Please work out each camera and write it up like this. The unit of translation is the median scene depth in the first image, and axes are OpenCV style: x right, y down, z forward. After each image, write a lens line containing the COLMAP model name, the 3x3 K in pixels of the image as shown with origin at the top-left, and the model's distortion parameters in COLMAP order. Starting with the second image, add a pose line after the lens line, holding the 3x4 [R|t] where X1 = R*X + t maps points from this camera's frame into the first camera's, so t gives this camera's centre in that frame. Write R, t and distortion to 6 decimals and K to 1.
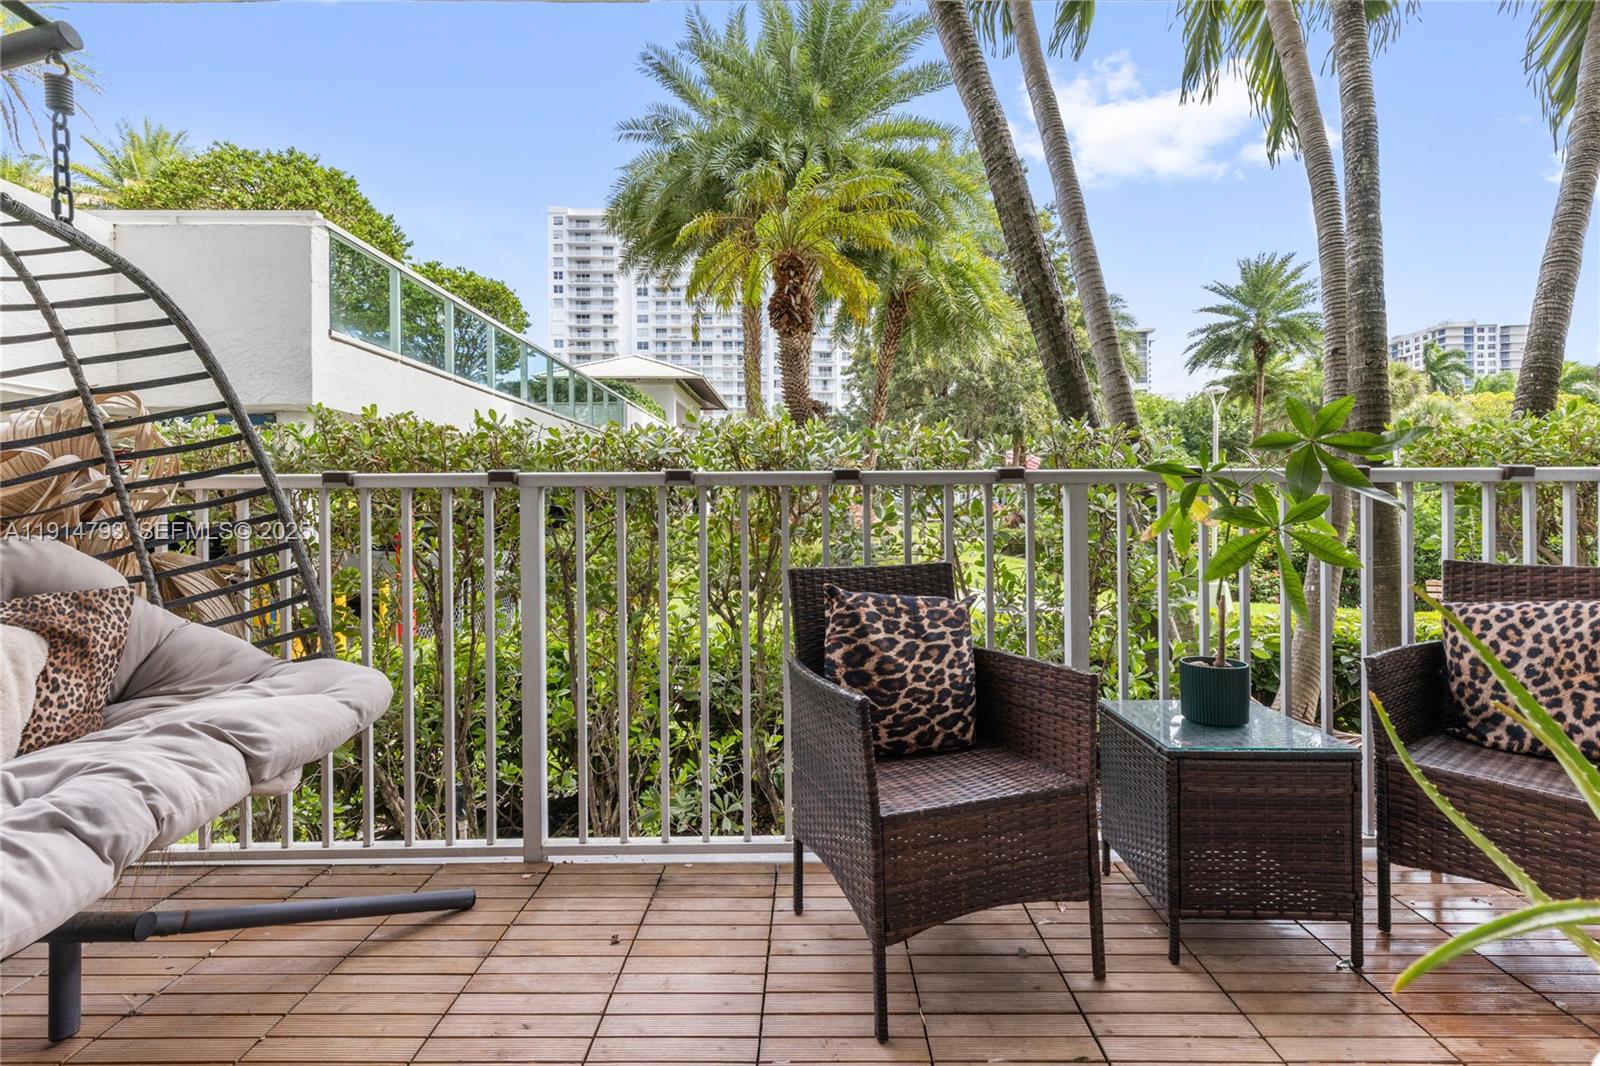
lens RADIAL K [[733.0, 0, 804.8], [0, 733.0, 503.3], [0, 0, 1]] dist [0.005096, -0.000491]
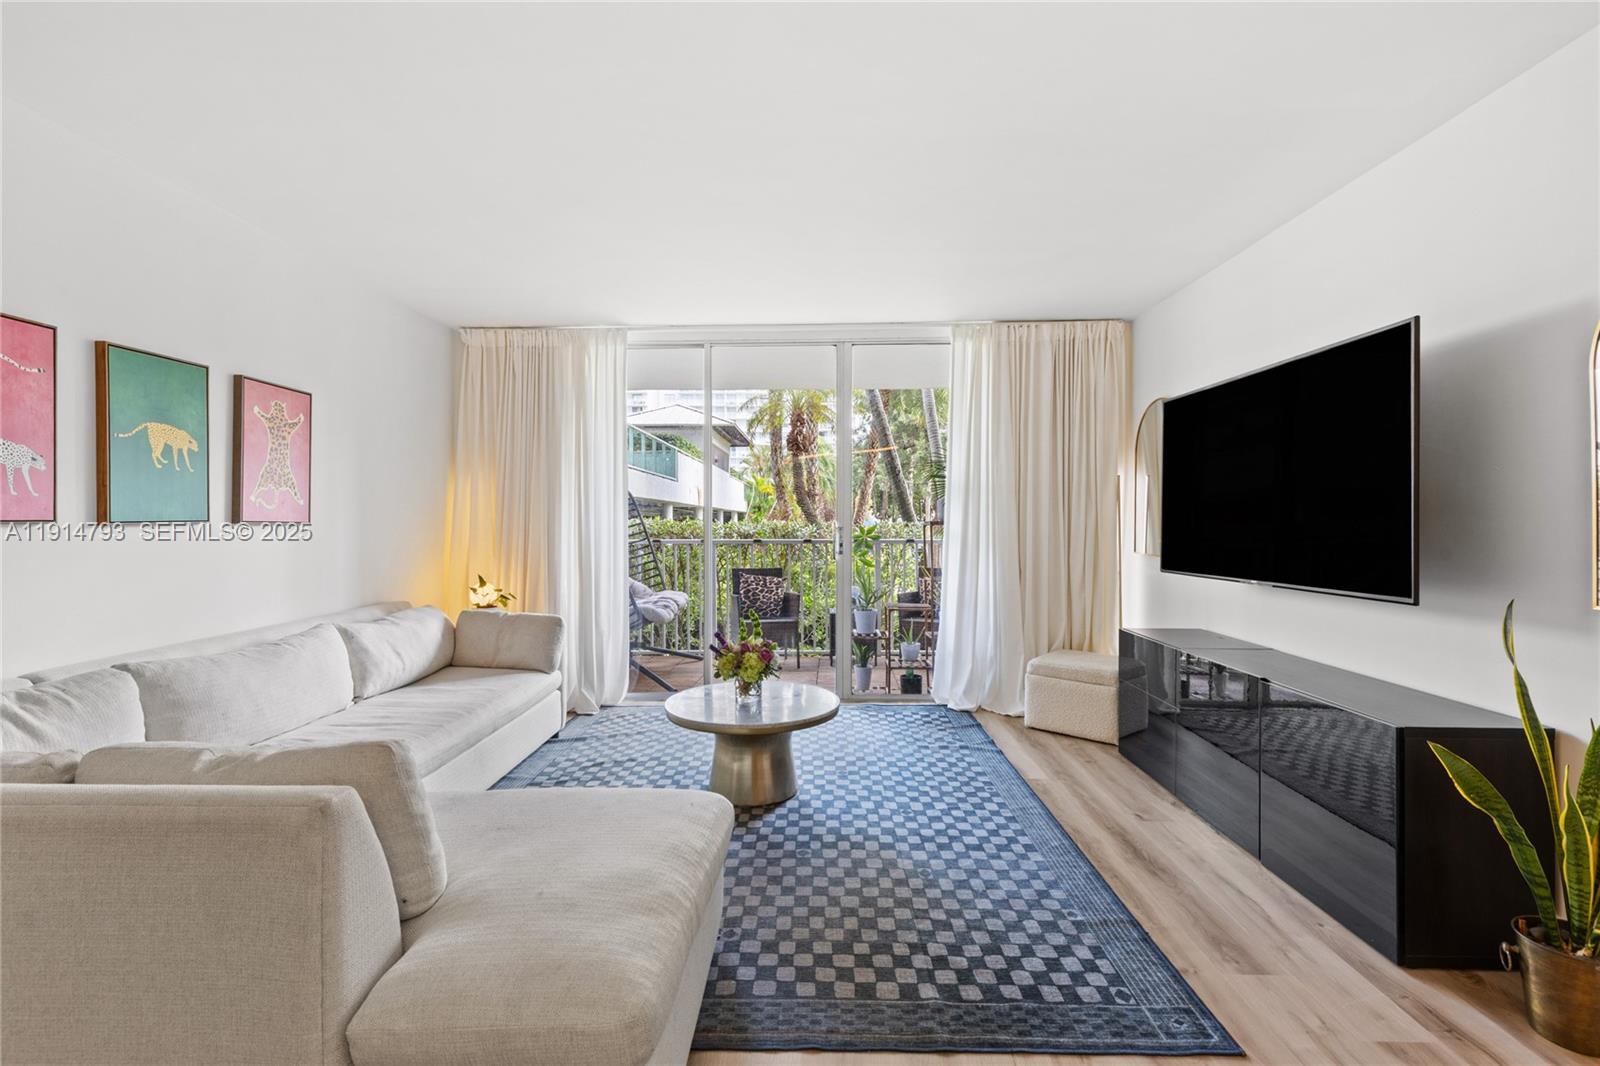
lens RADIAL K [[729.4, 0, 809.0], [0, 729.4, 523.5], [0, 0, 1]] dist [0.008707, 0.000014]
pose [[0.999691, 0.002095, -0.024766, 0.162839], [-0.002035, 0.999995, 0.002437, -0.139113], [0.024771, -0.002386, 0.999690, -2.584459]]
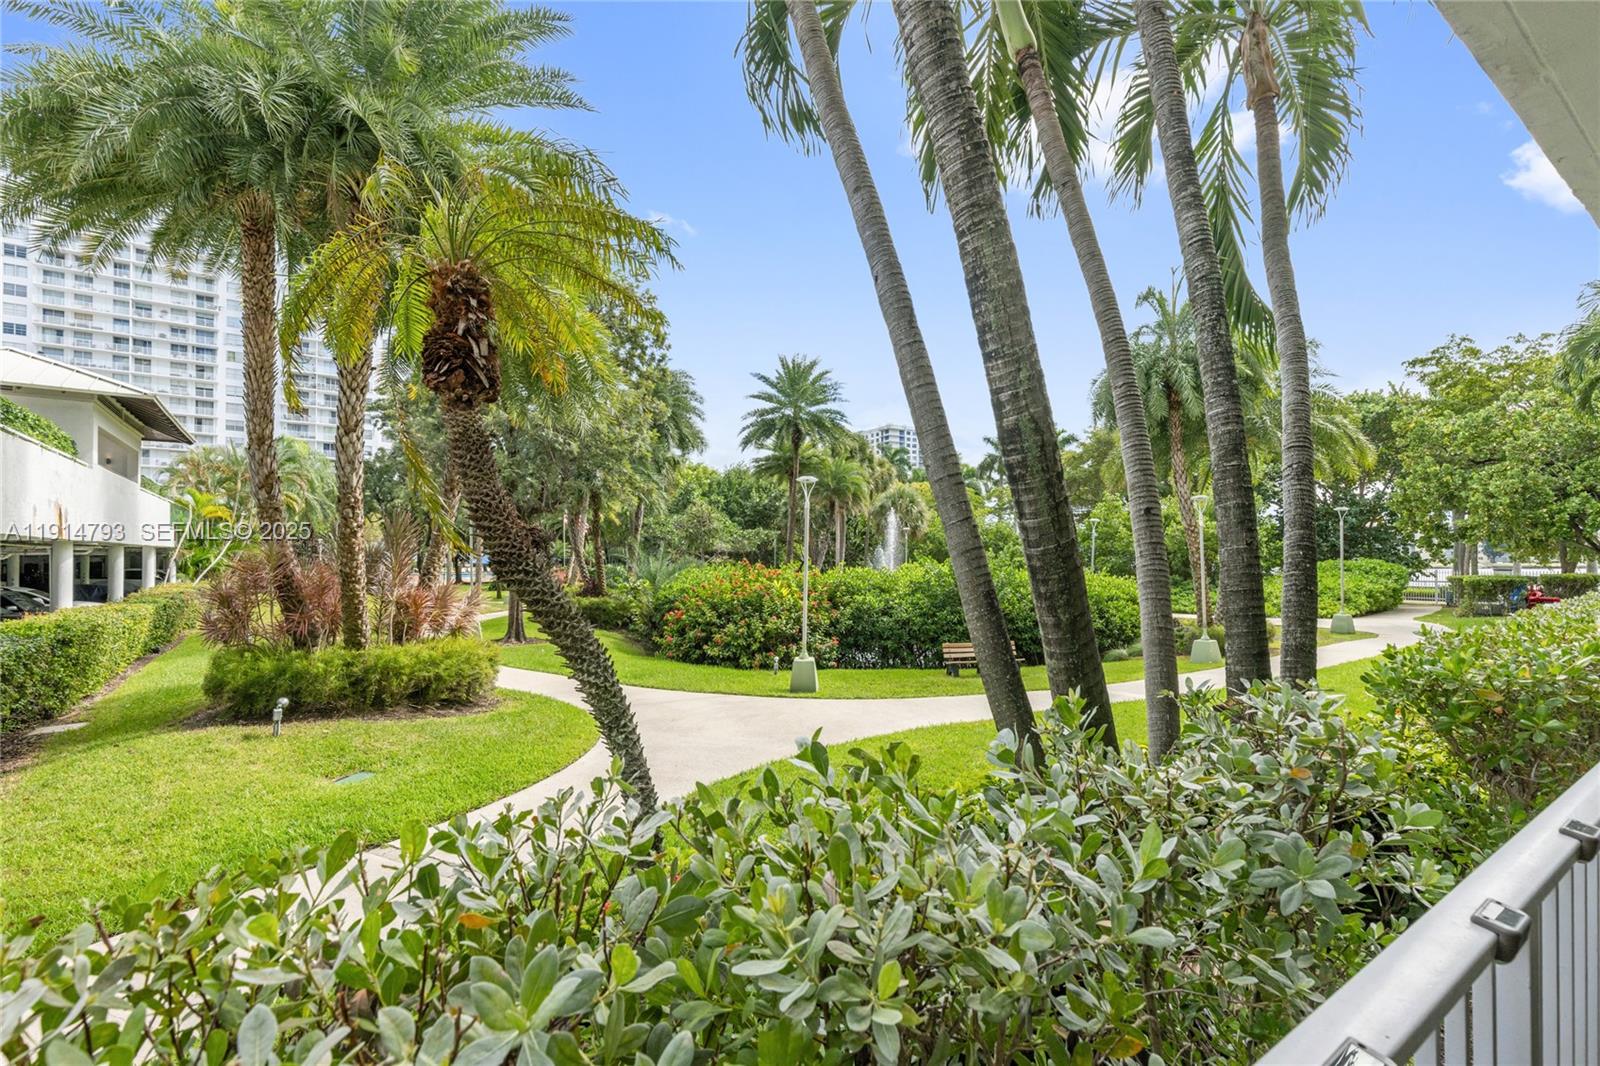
lens RADIAL K [[722.8, 0, 801.5], [0, 722.8, 554.5], [0, 0, 1]] dist [0.015827, -0.000291]
pose [[0.822059, 0.007240, 0.569356, -0.354541], [-0.005531, 0.999974, -0.004730, -0.289832], [-0.569375, 0.000739, 0.822078, 0.976742]]
